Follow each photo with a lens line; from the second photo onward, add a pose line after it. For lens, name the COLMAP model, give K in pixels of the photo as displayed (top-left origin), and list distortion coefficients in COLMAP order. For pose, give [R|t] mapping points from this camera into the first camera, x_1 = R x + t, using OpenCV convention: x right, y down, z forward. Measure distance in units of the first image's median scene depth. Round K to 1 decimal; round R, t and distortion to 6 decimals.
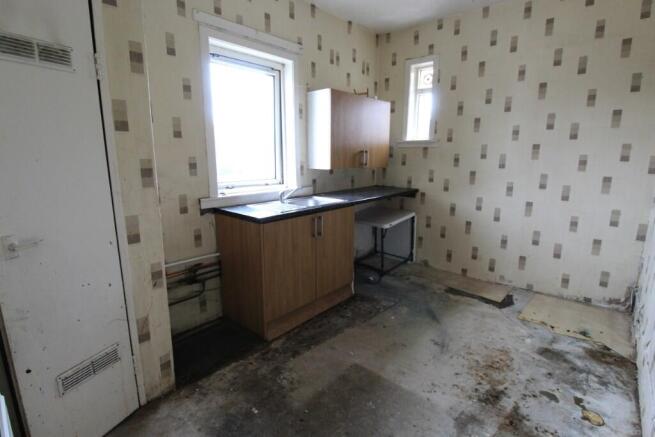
lens RADIAL K [[329.0, 0, 328.5], [0, 329.0, 215.4], [0, 0, 1]] dist [0.000865, -0.000714]
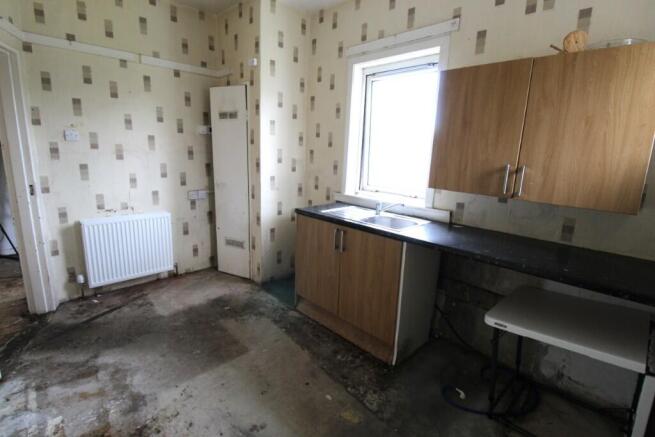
lens RADIAL K [[309.5, 0, 328.3], [0, 309.5, 214.7], [0, 0, 1]] dist [-0.017468, -0.000904]
pose [[-0.081705, 0.194731, -0.977448, 0.893450], [-0.225183, 0.951760, 0.208436, -0.228830], [0.970885, 0.237135, -0.033914, 1.092974]]
